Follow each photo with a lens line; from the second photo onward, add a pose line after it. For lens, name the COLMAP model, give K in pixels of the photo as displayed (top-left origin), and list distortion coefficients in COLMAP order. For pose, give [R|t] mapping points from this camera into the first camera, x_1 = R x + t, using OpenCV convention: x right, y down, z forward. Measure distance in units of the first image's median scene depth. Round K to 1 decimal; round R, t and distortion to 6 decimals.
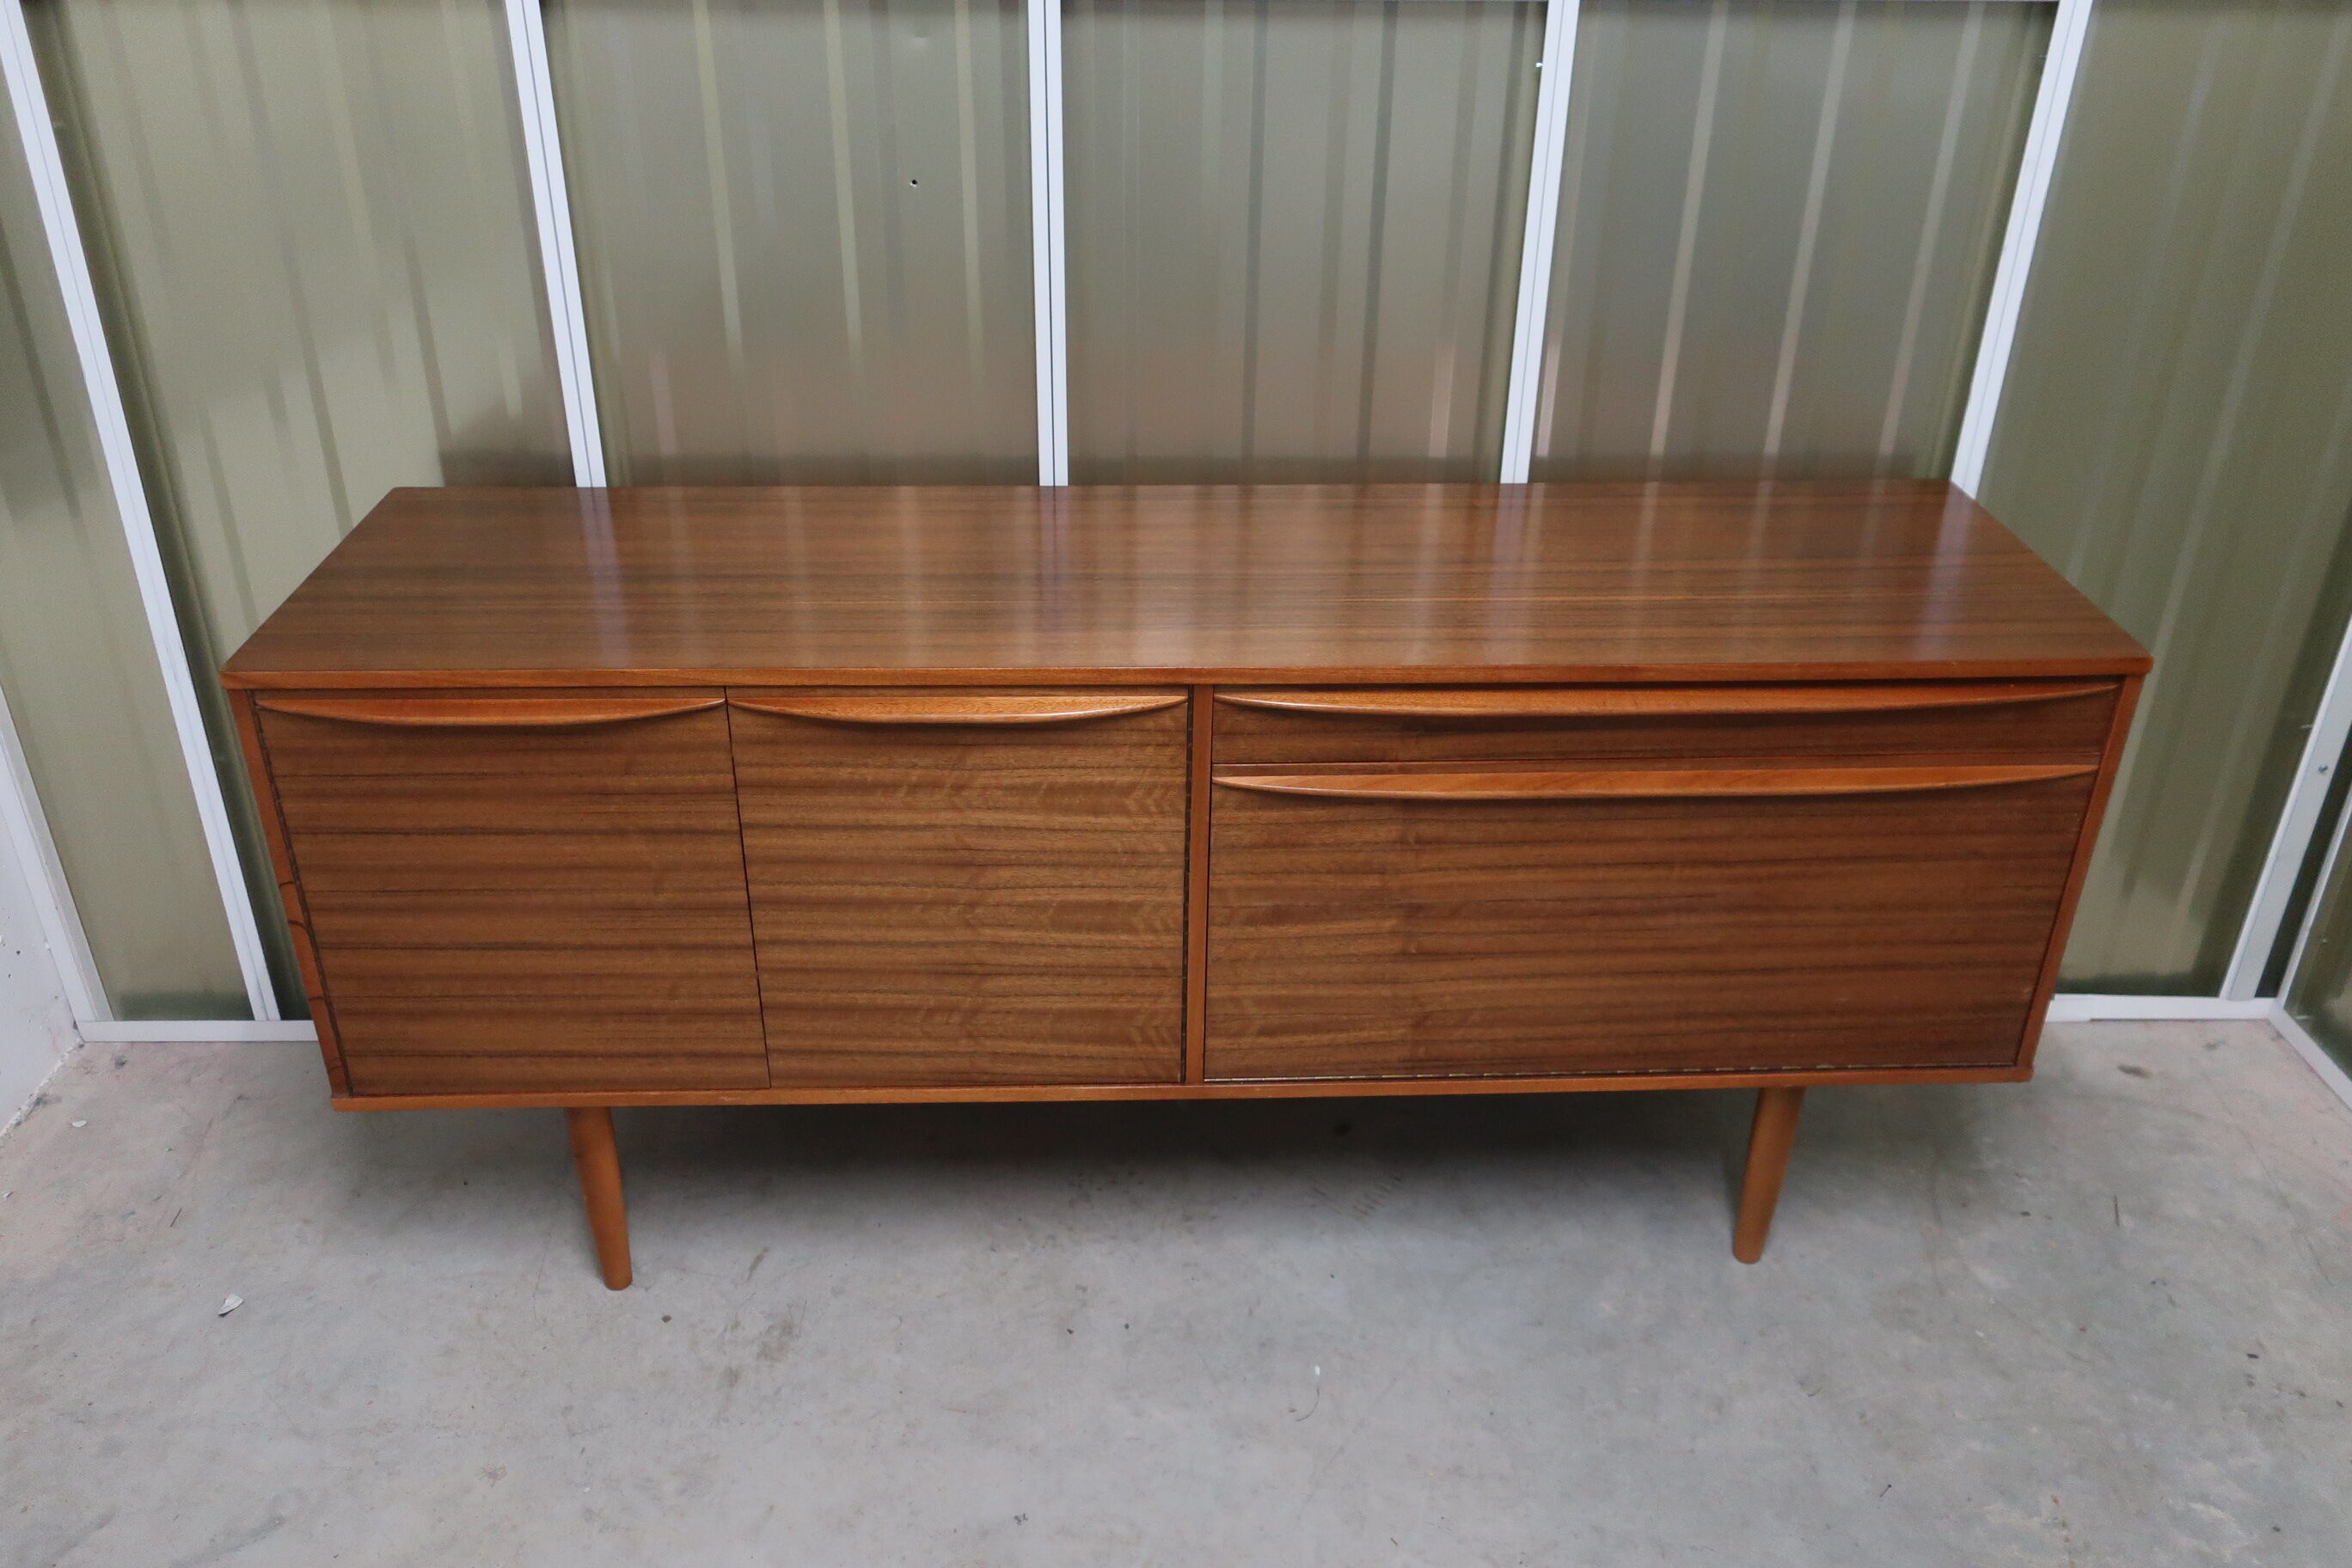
lens RADIAL K [[1847.5, 0, 1148.4], [0, 1847.5, 793.5], [0, 0, 1]] dist [-0.002236, -0.000460]
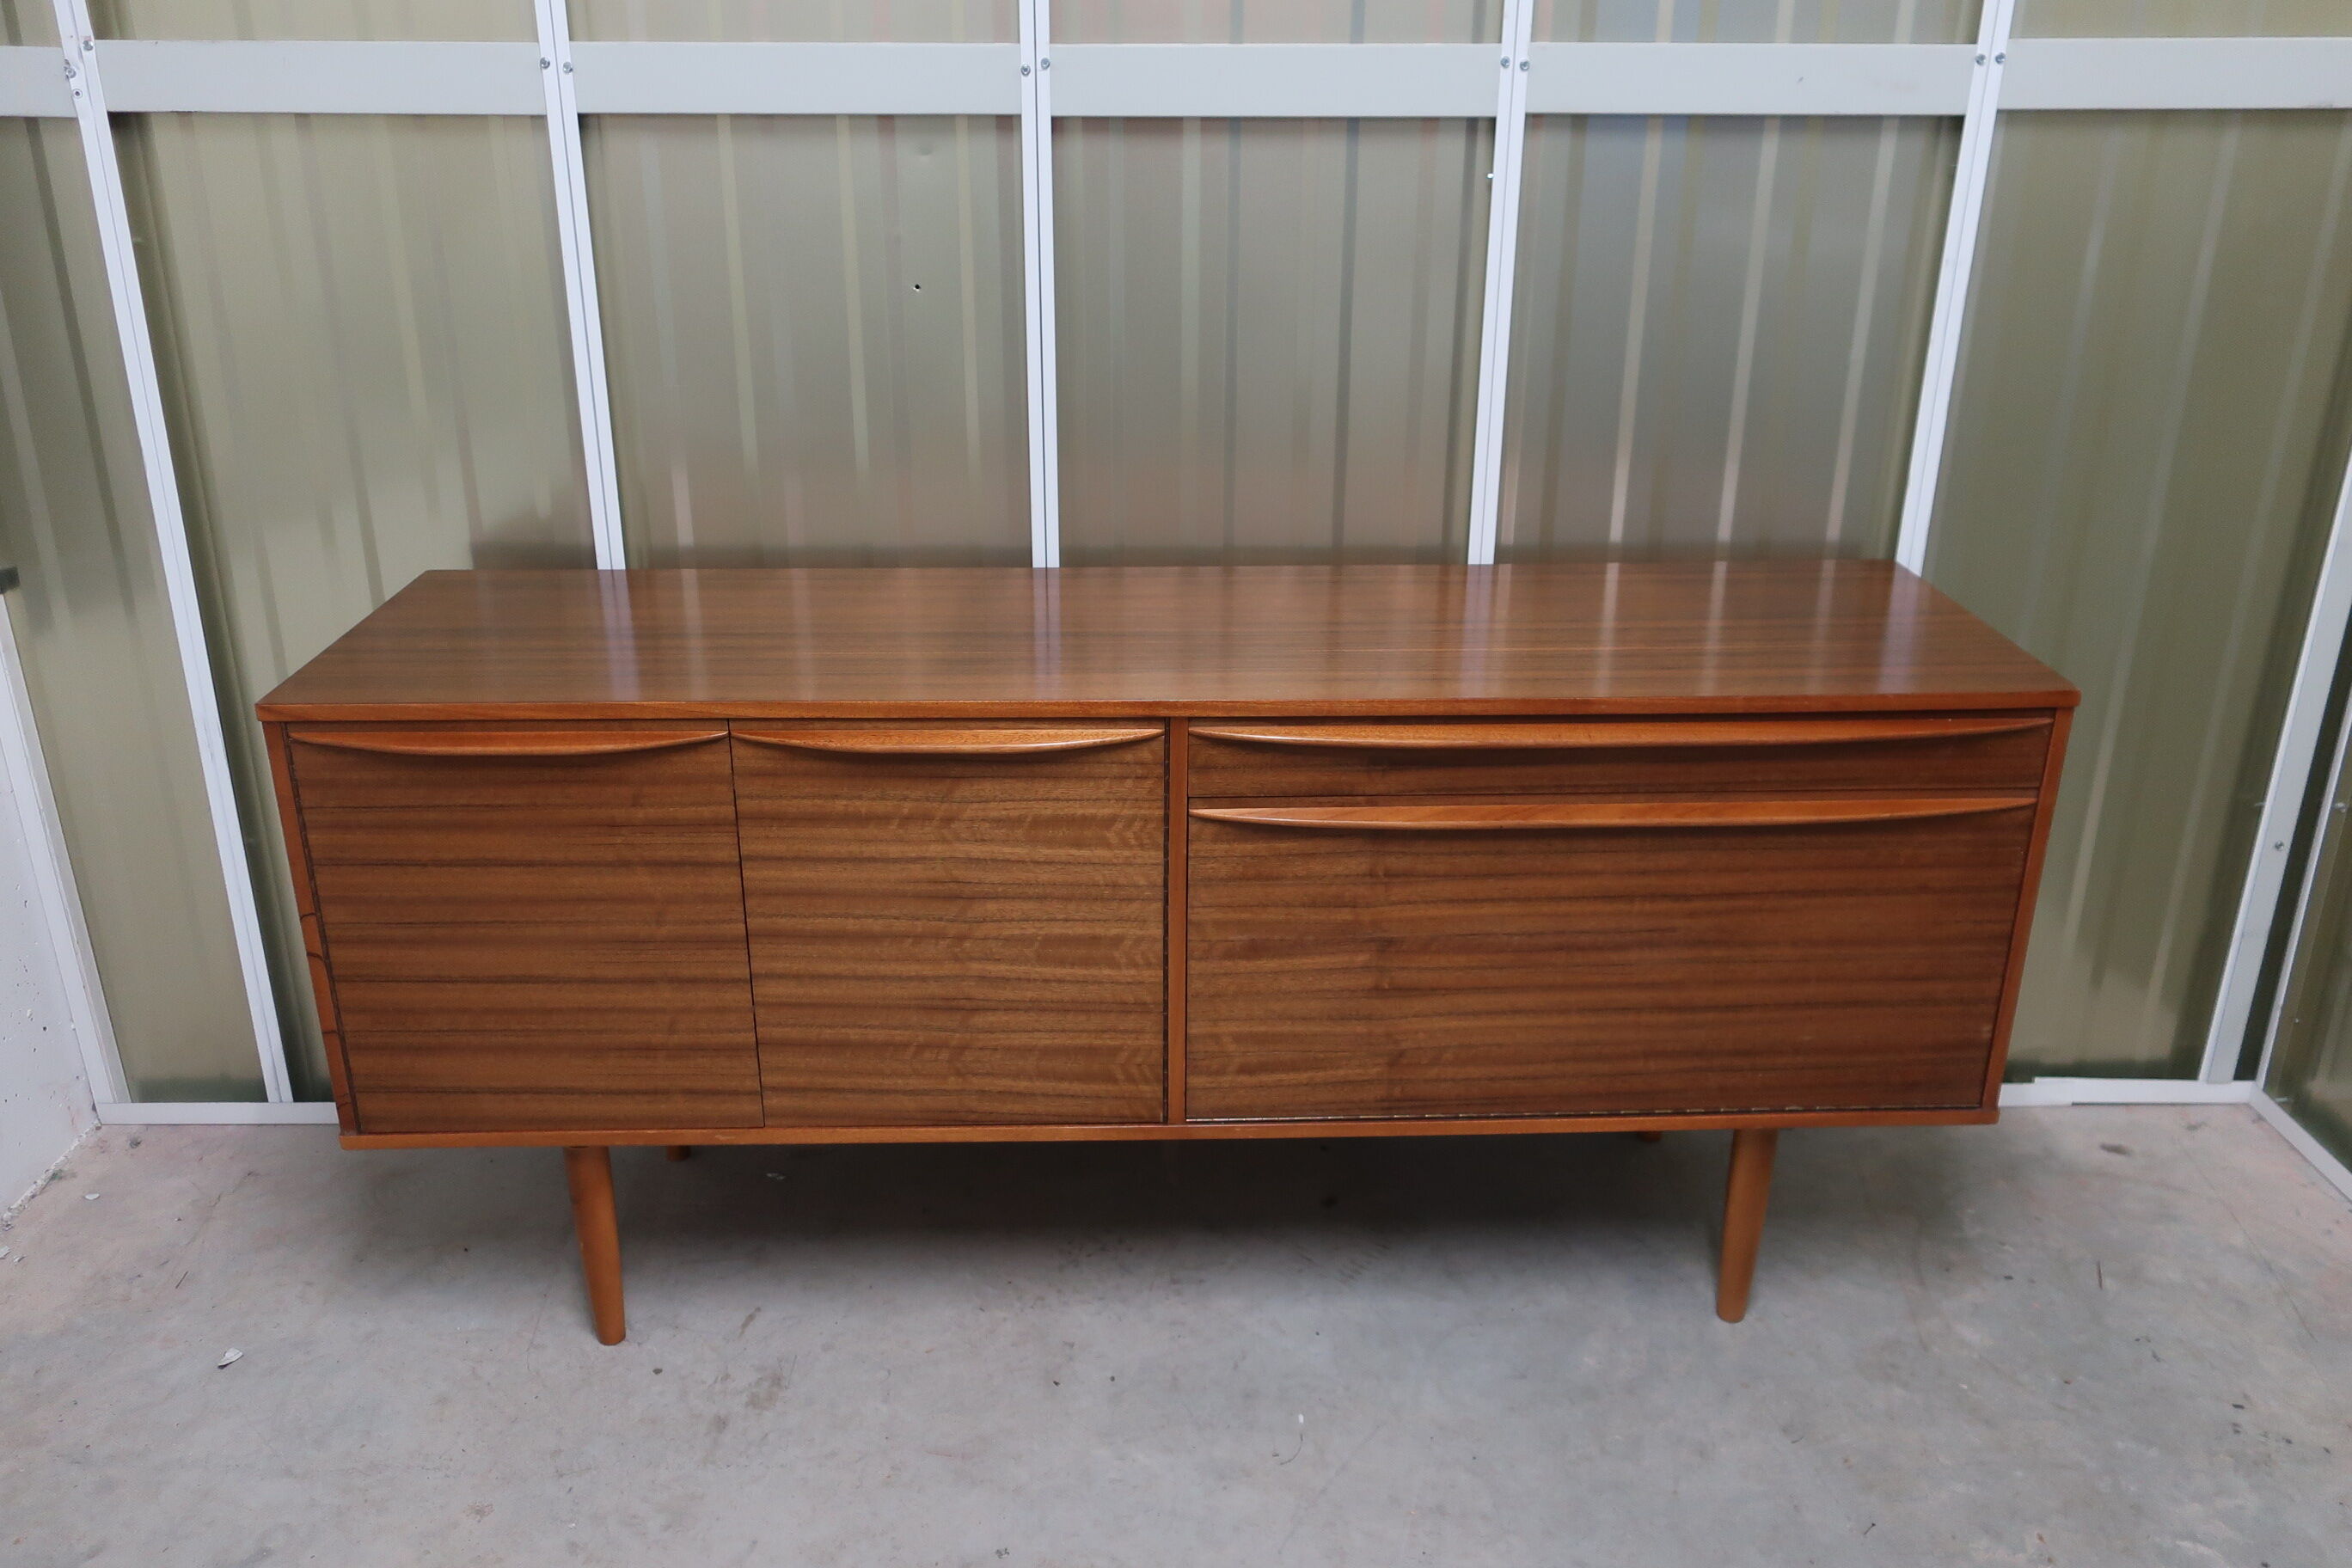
lens RADIAL K [[1847.5, 0, 1146.8], [0, 1847.5, 793.4], [0, 0, 1]] dist [-0.002236, -0.000460]
pose [[0.999918, -0.002516, -0.012559, 0.021708], [0.000982, 0.992695, -0.120650, 0.099030], [0.012771, 0.120628, 0.992616, -0.041059]]
